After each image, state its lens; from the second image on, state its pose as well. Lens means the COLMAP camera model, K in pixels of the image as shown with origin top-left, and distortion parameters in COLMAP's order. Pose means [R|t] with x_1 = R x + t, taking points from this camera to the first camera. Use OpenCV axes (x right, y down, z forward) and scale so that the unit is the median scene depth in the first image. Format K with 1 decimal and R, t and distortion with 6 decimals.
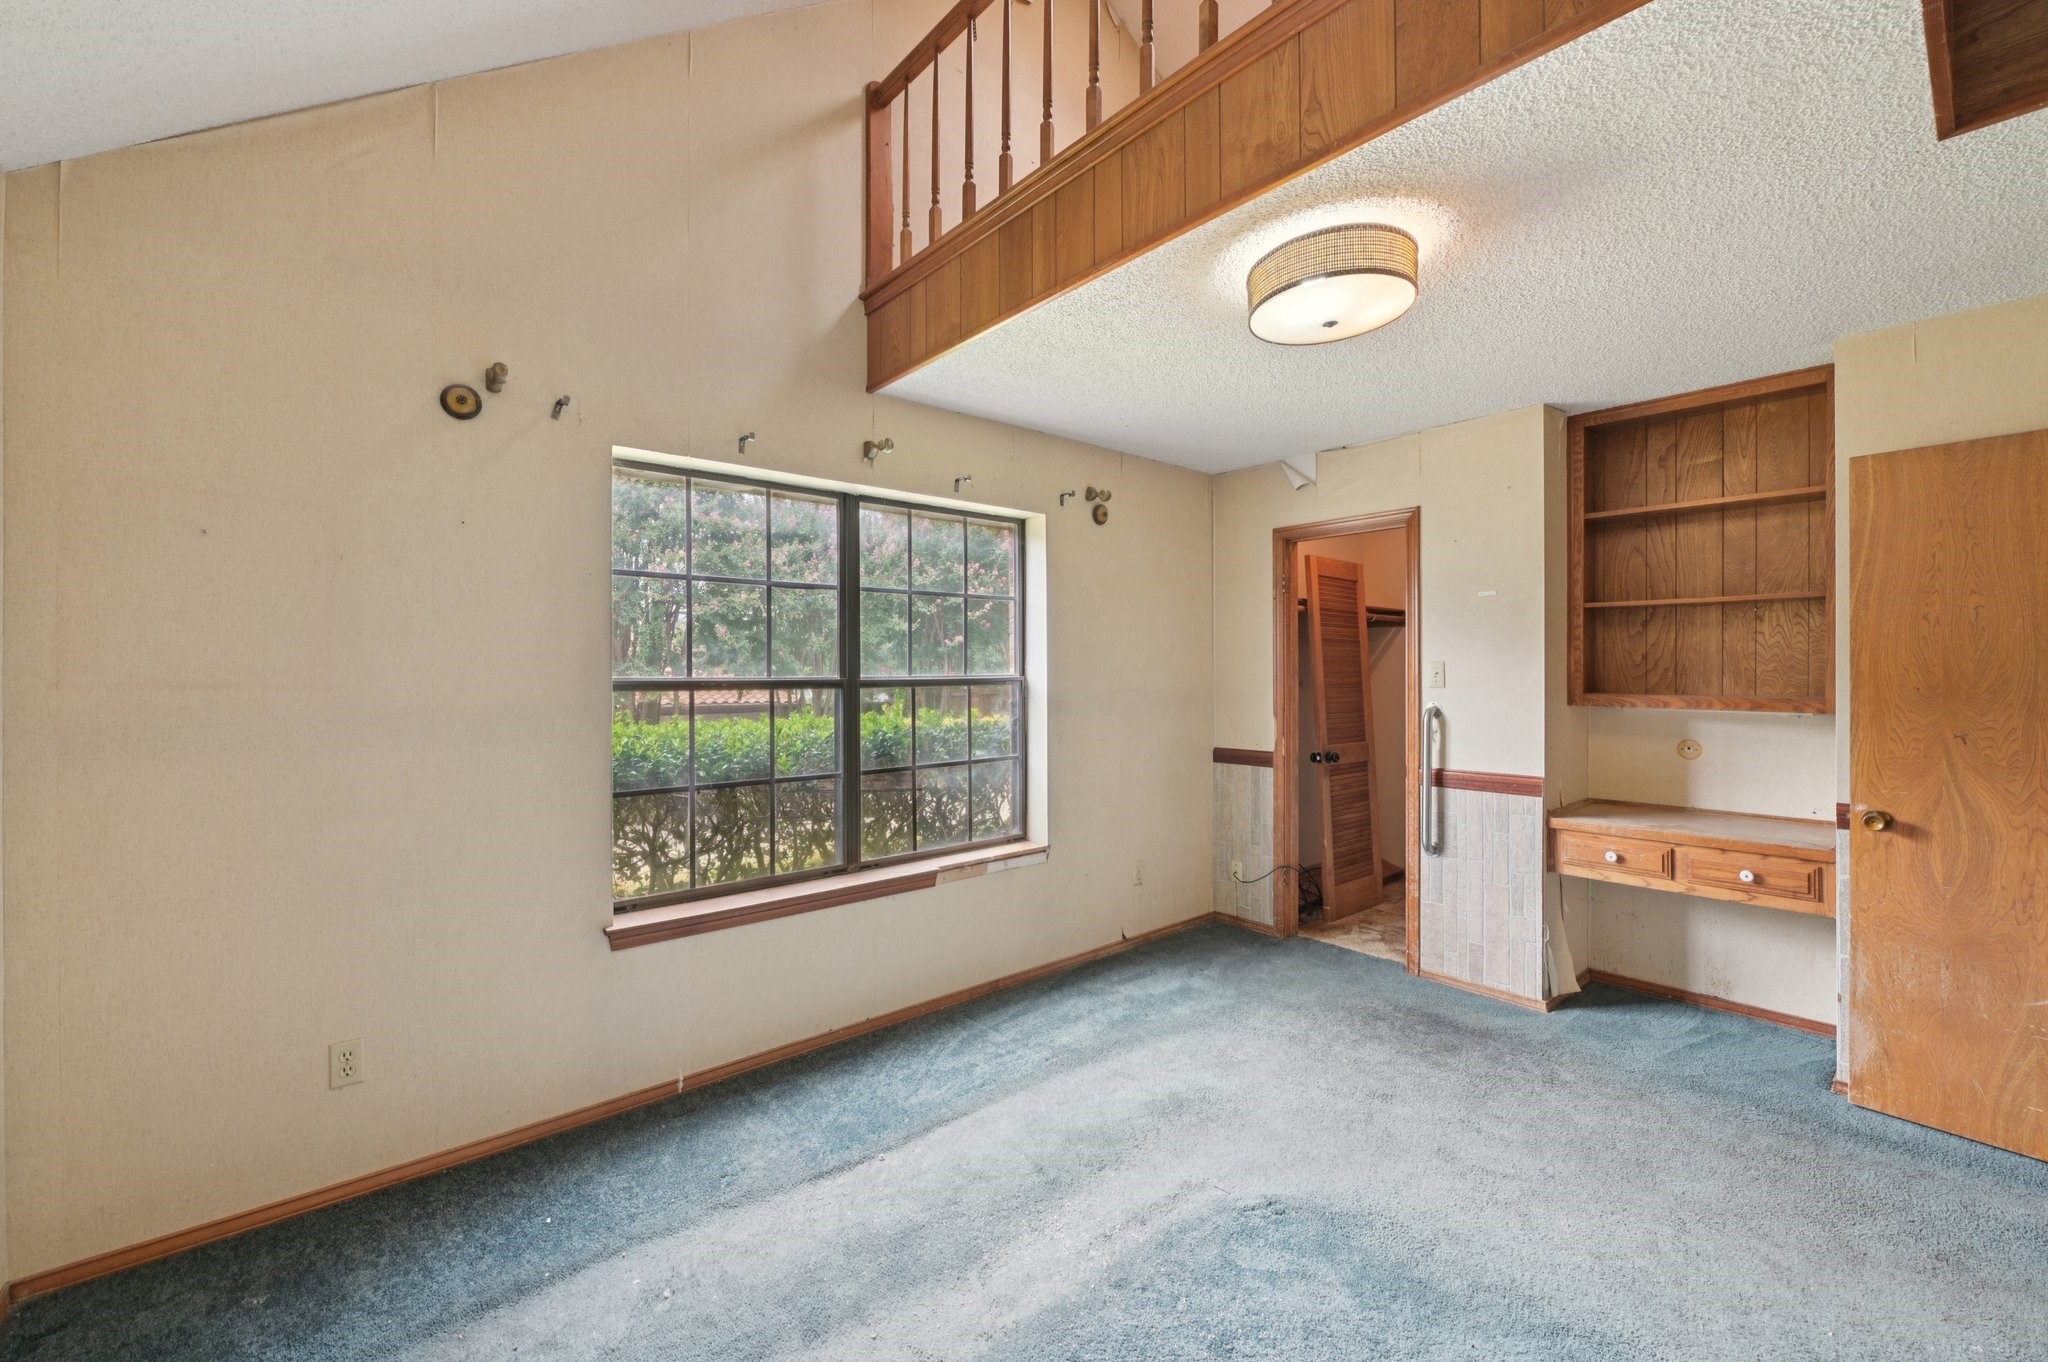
lens RADIAL K [[823.9, 0, 1029.2], [0, 823.9, 669.3], [0, 0, 1]] dist [-0.001914, -0.001047]
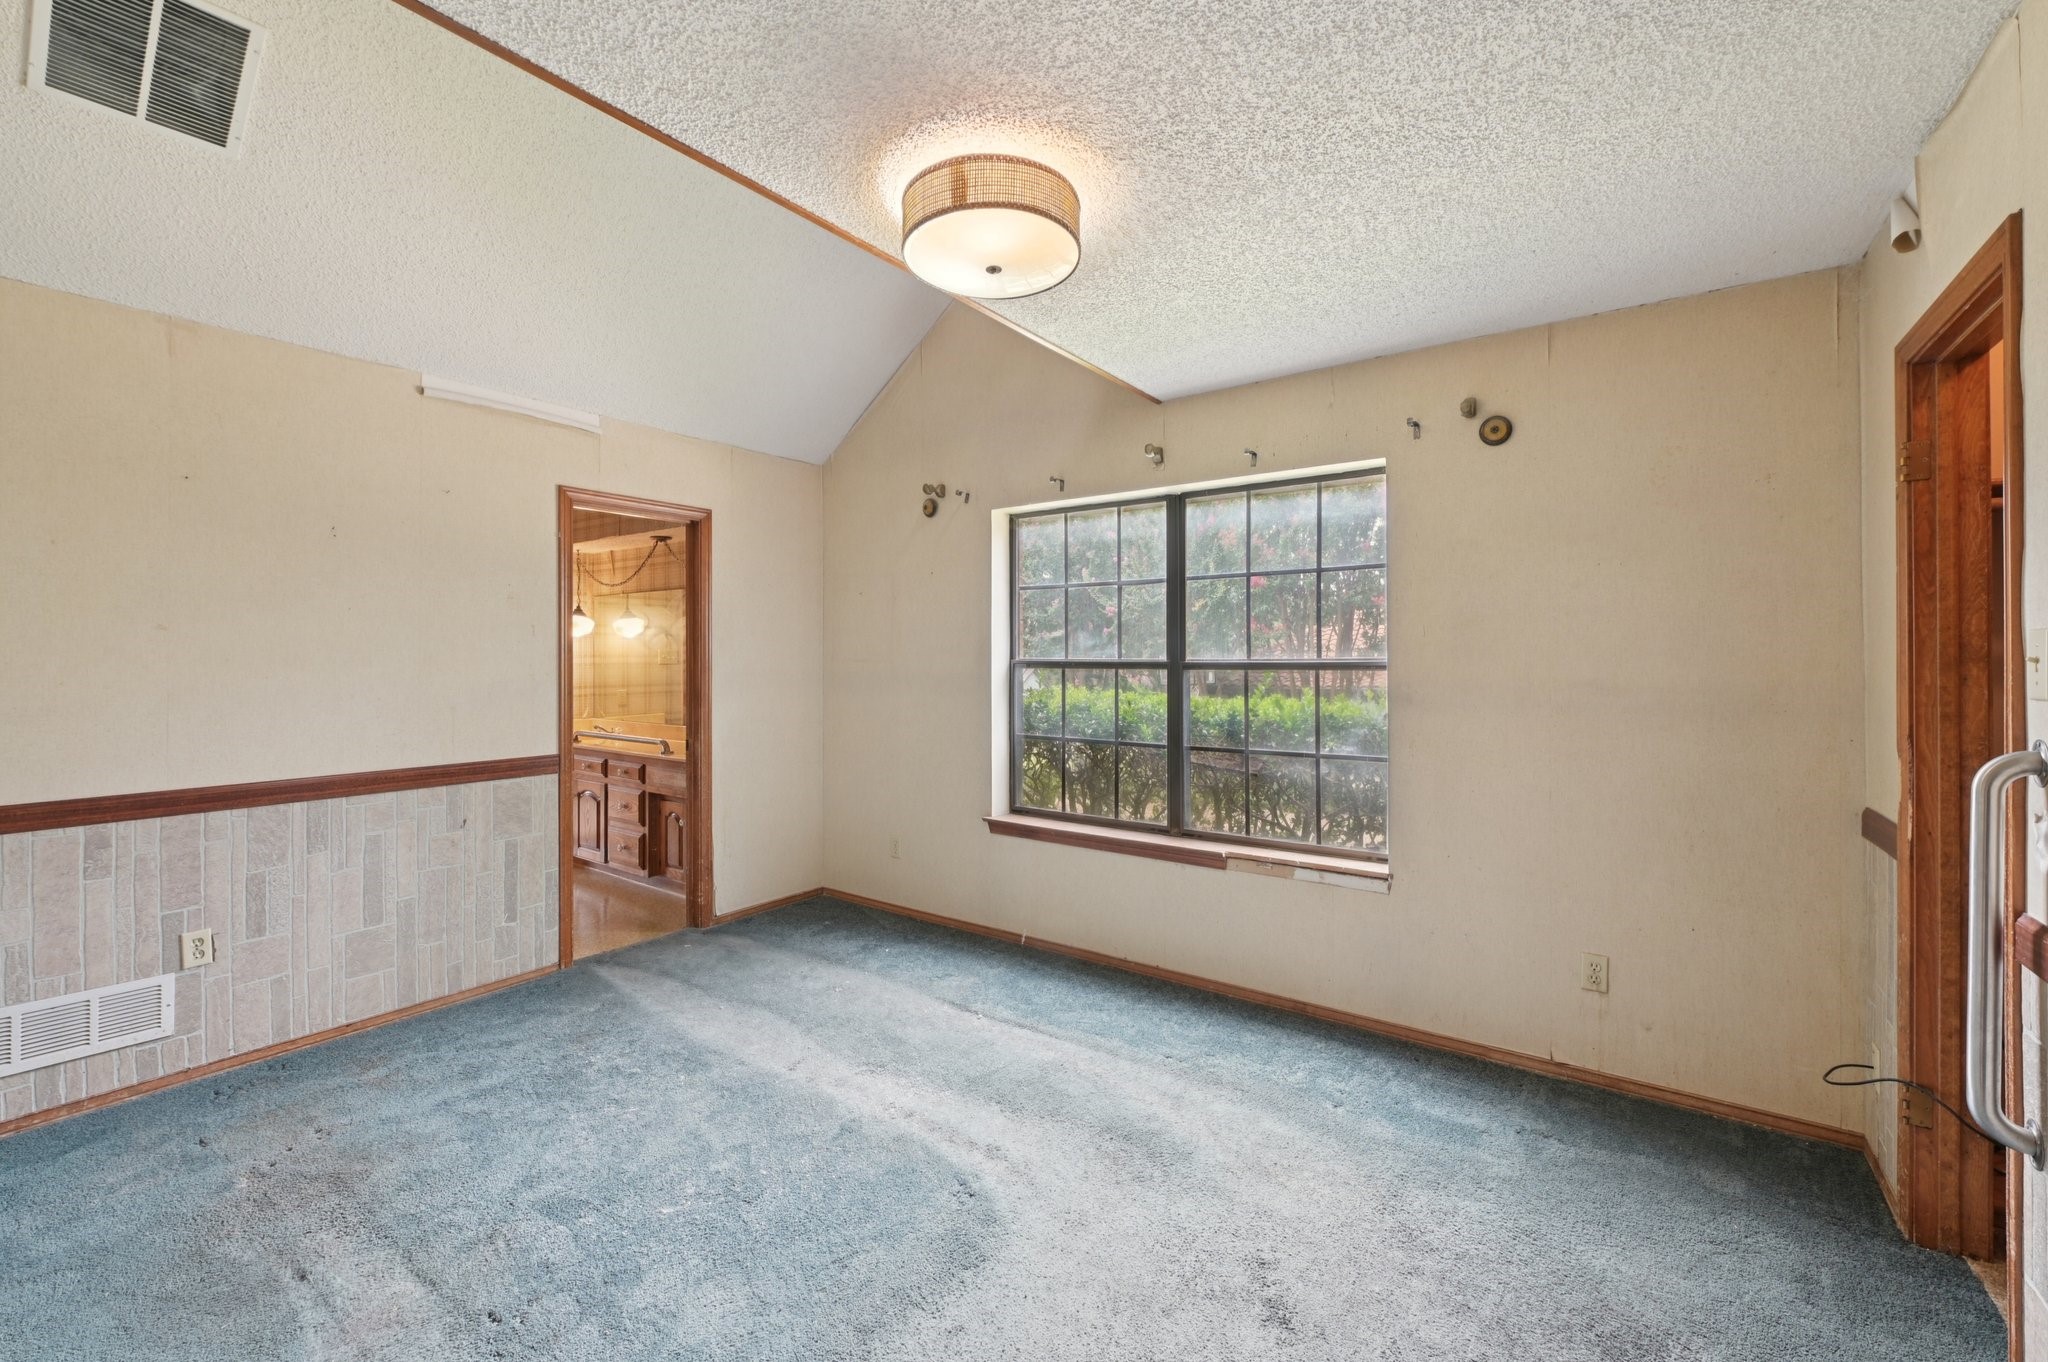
lens RADIAL K [[823.9, 0, 1014.3], [0, 823.9, 652.4], [0, 0, 1]] dist [-0.001914, -0.001047]
pose [[0.236815, -0.005277, -0.971540, 0.809655], [-0.000060, 0.999985, -0.005446, 0.005520], [0.971555, 0.001348, 0.236812, 0.524541]]
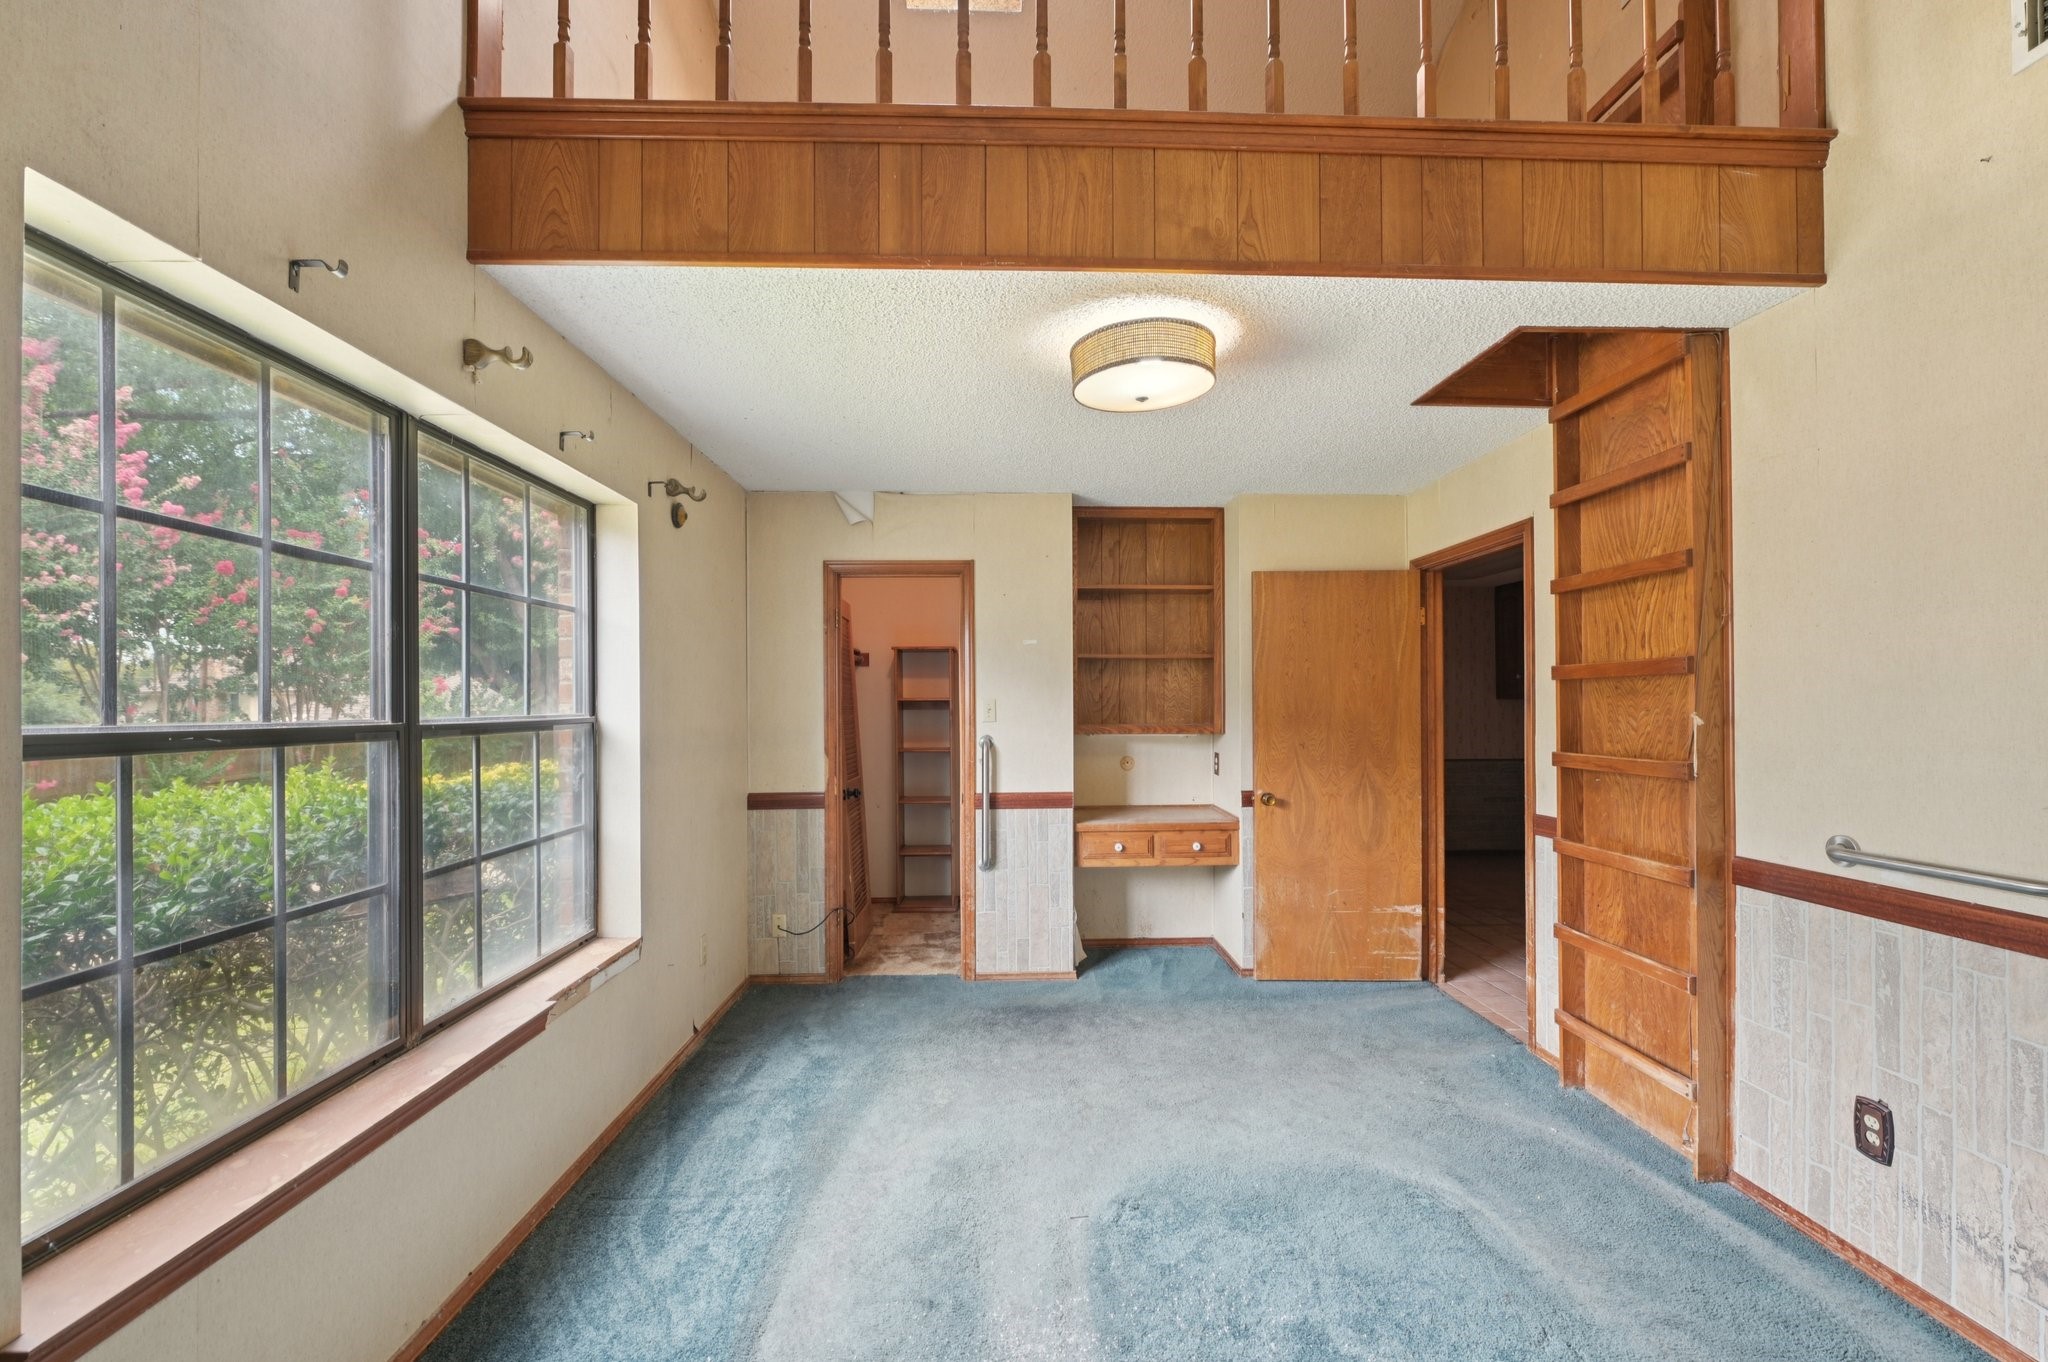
lens RADIAL K [[823.9, 0, 1030.2], [0, 823.9, 701.8], [0, 0, 1]] dist [-0.001914, -0.001047]
pose [[0.623289, 0.002347, 0.781988, -0.399436], [0.003035, 0.999981, -0.005420, 0.000716], [-0.781985, 0.005751, 0.623270, 0.273313]]
